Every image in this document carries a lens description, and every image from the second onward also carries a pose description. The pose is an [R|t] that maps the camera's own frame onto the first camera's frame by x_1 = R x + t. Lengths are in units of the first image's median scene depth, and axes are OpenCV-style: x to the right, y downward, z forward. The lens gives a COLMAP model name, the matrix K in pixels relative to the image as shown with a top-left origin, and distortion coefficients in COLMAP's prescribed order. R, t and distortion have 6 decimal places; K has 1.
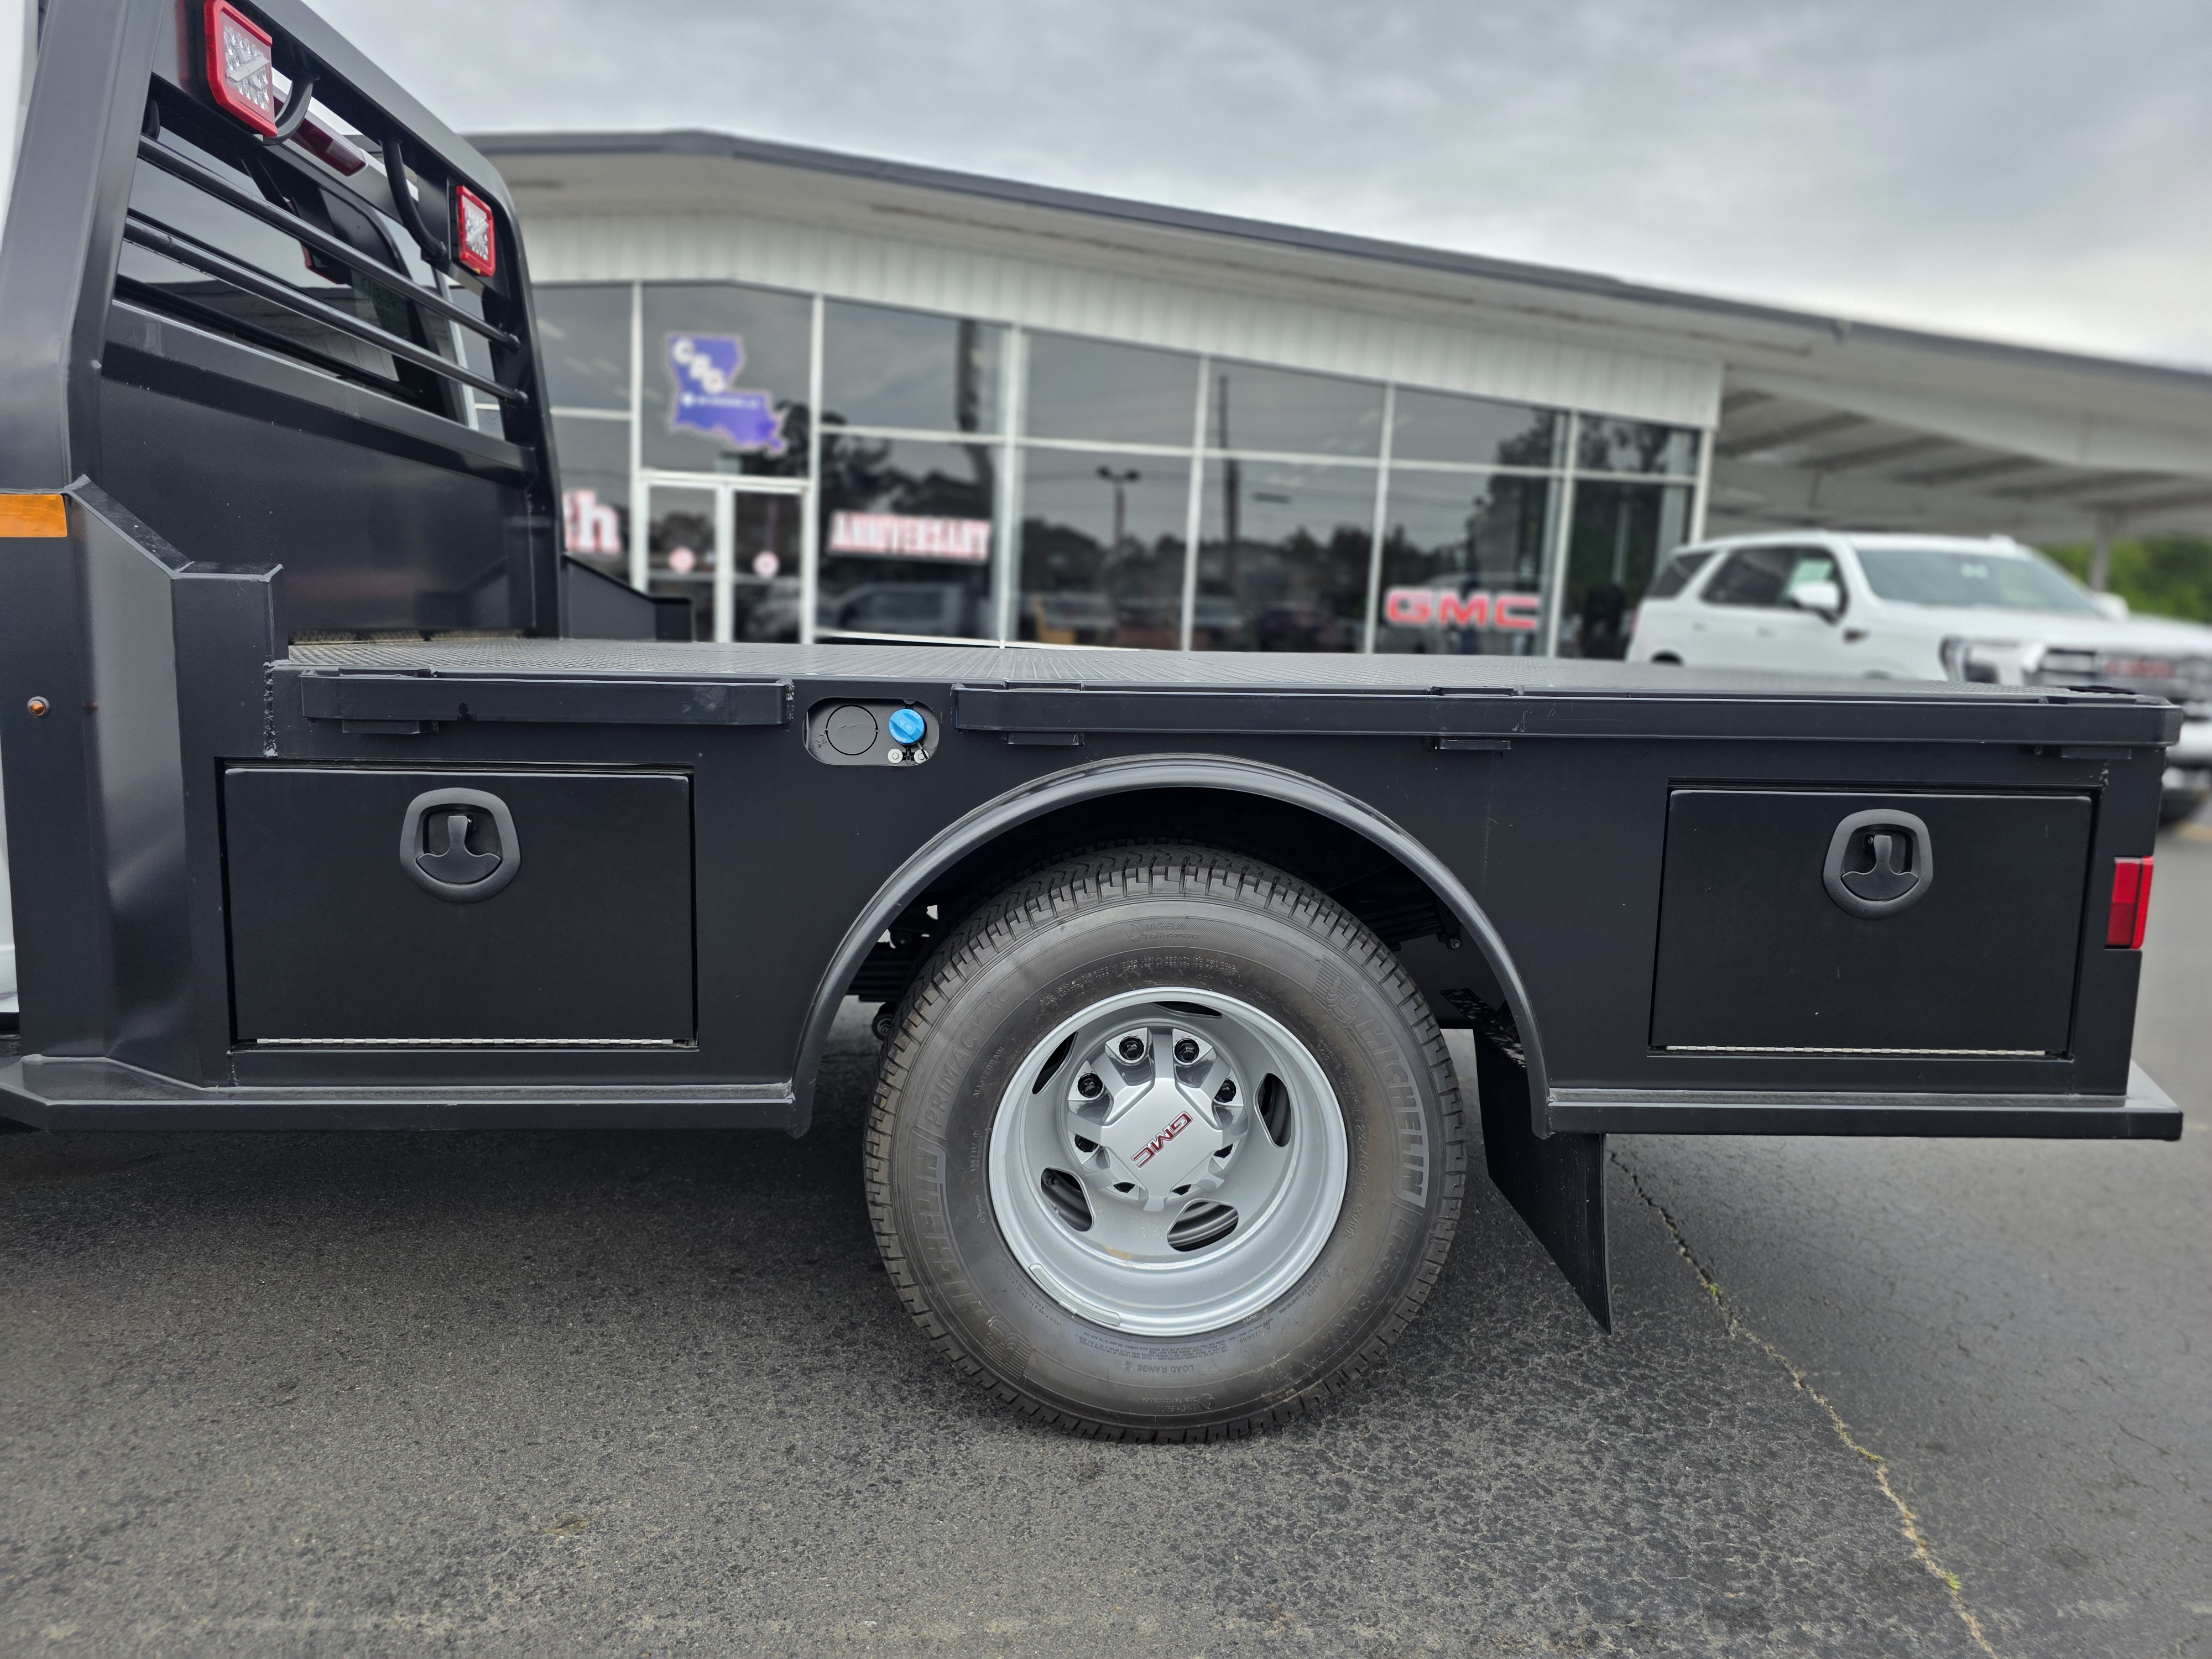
lens RADIAL K [[1470.5, 0, 1106.0], [0, 1470.5, 829.5], [0, 0, 1]] dist [0.030776, -0.002210]
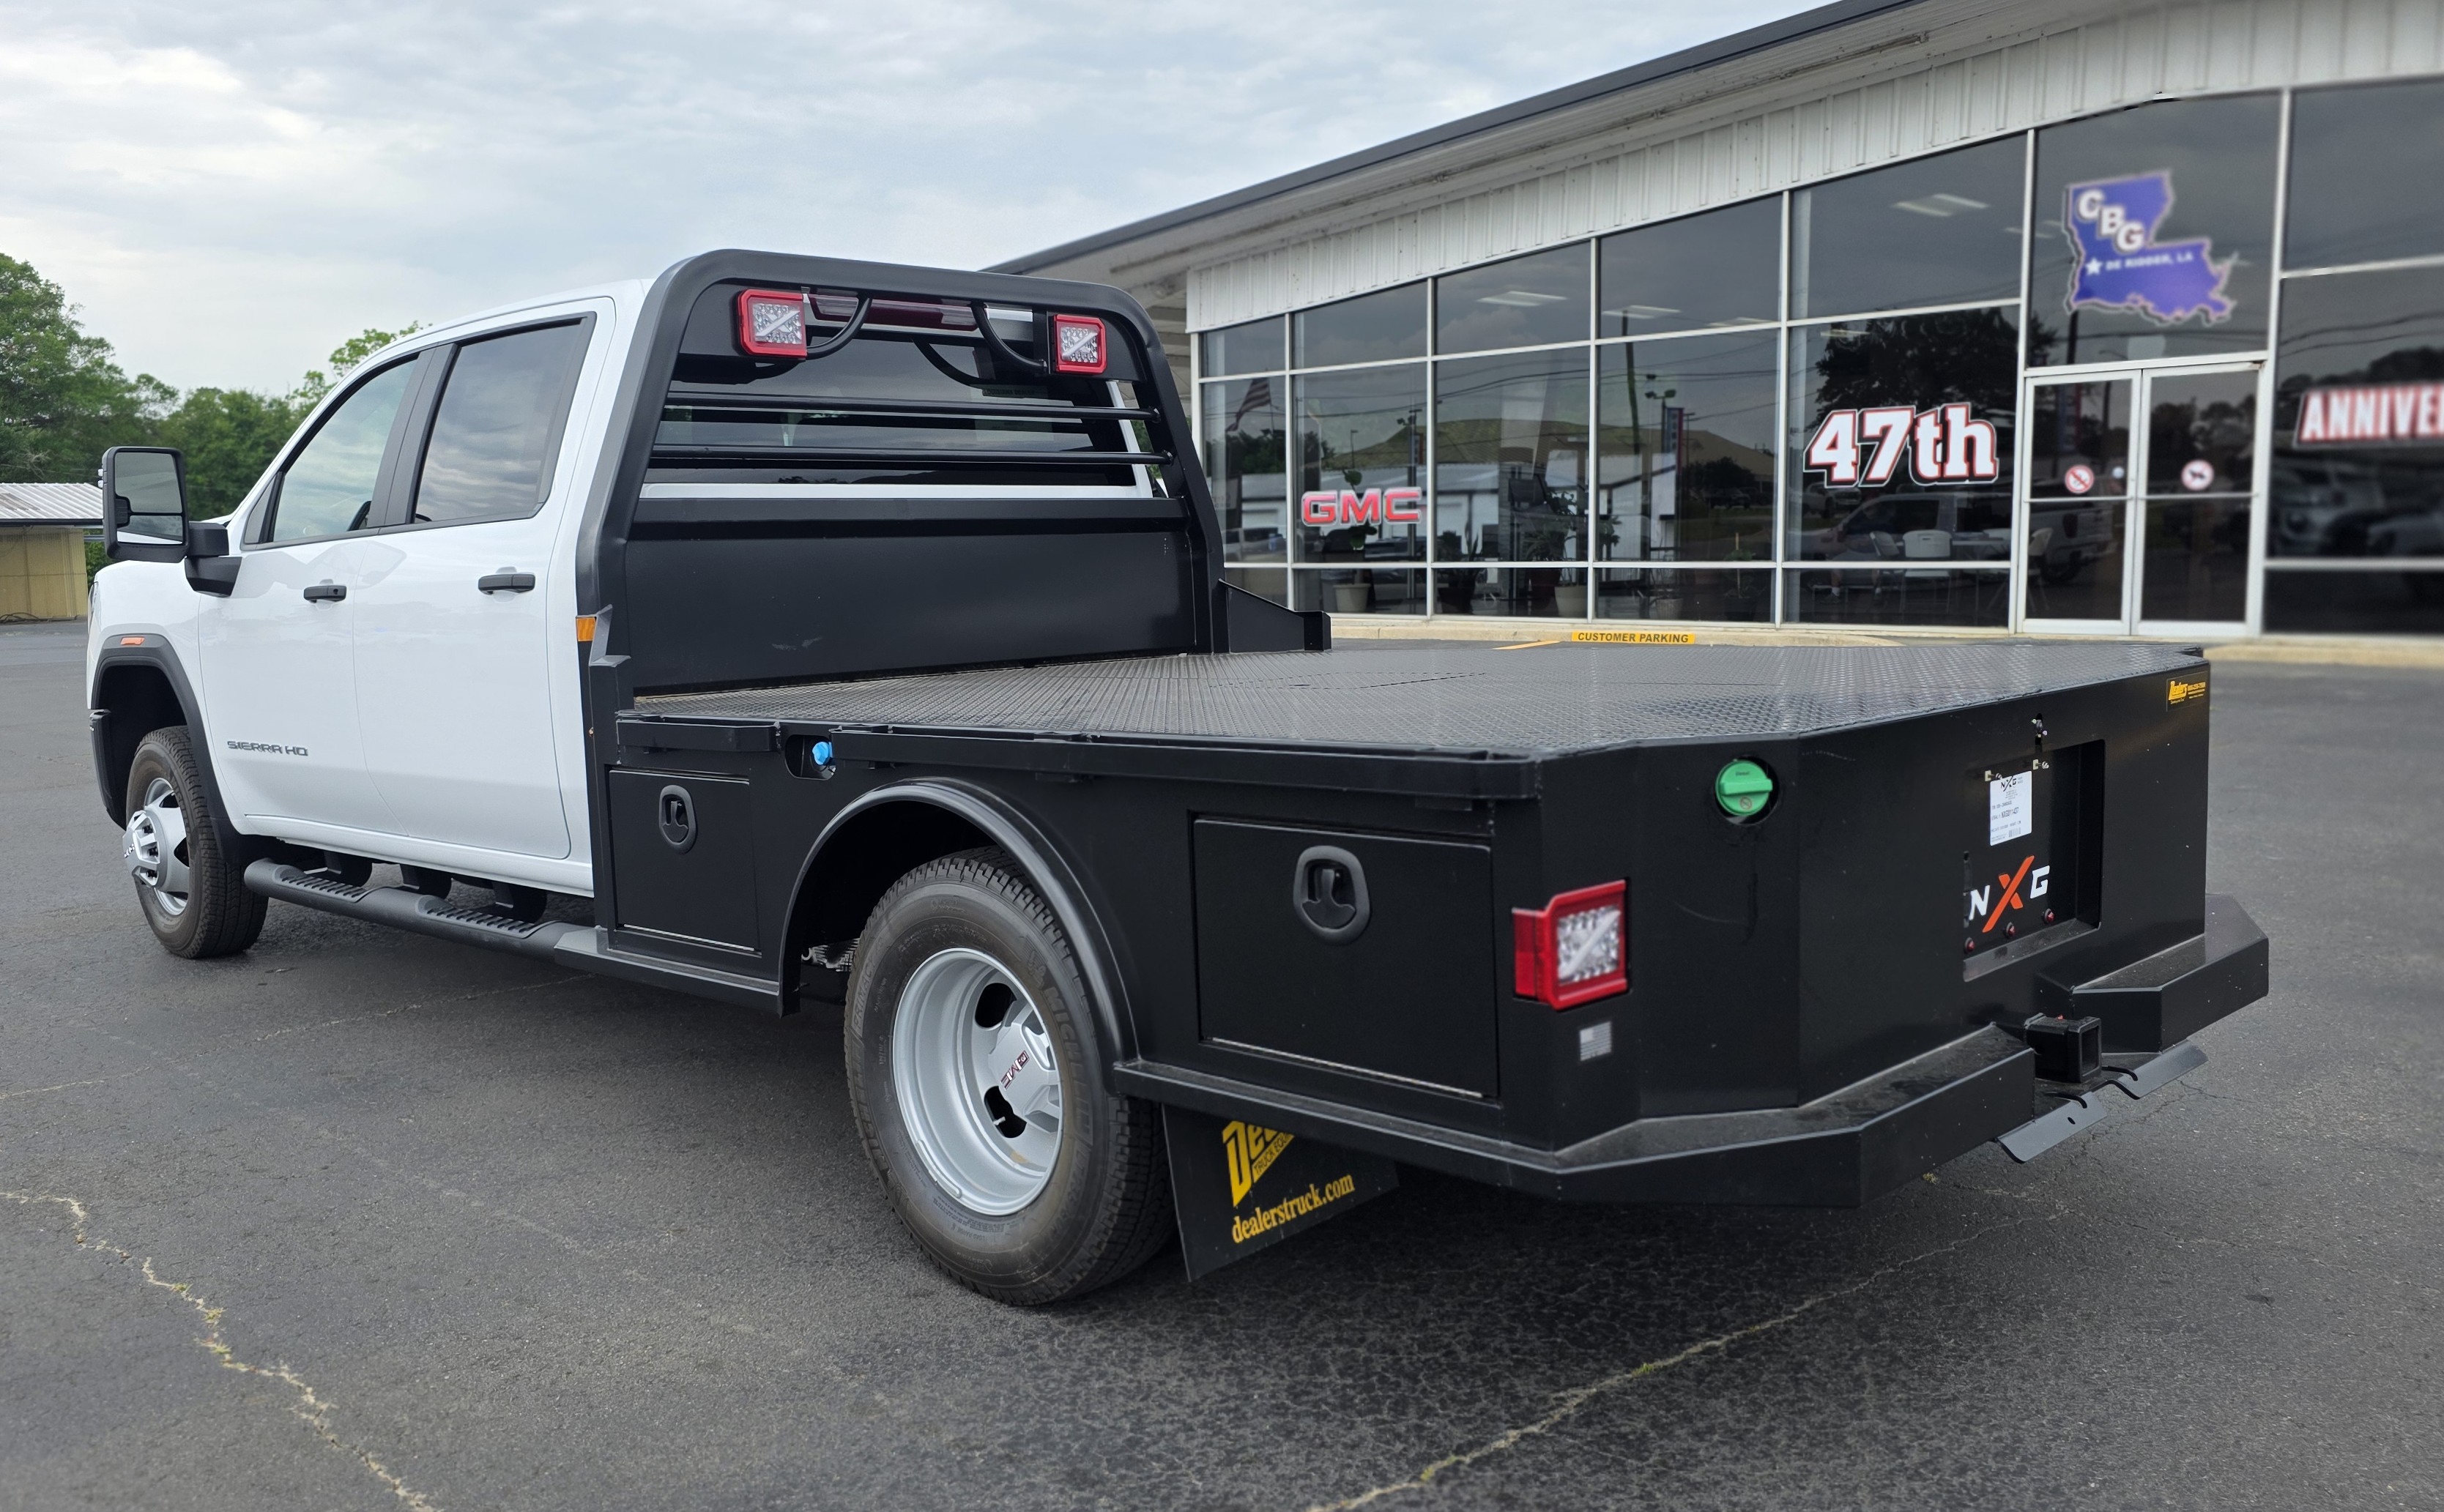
lens RADIAL K [[1983.4, 0, 1222.0], [0, 1983.4, 756.0], [0, 0, 1]] dist [0.067840, -0.007119]
pose [[0.666777, 0.022943, -0.744904, 0.193768], [-0.048125, 0.998765, -0.012315, -0.007315], [0.743702, 0.044060, 0.667057, -0.007192]]
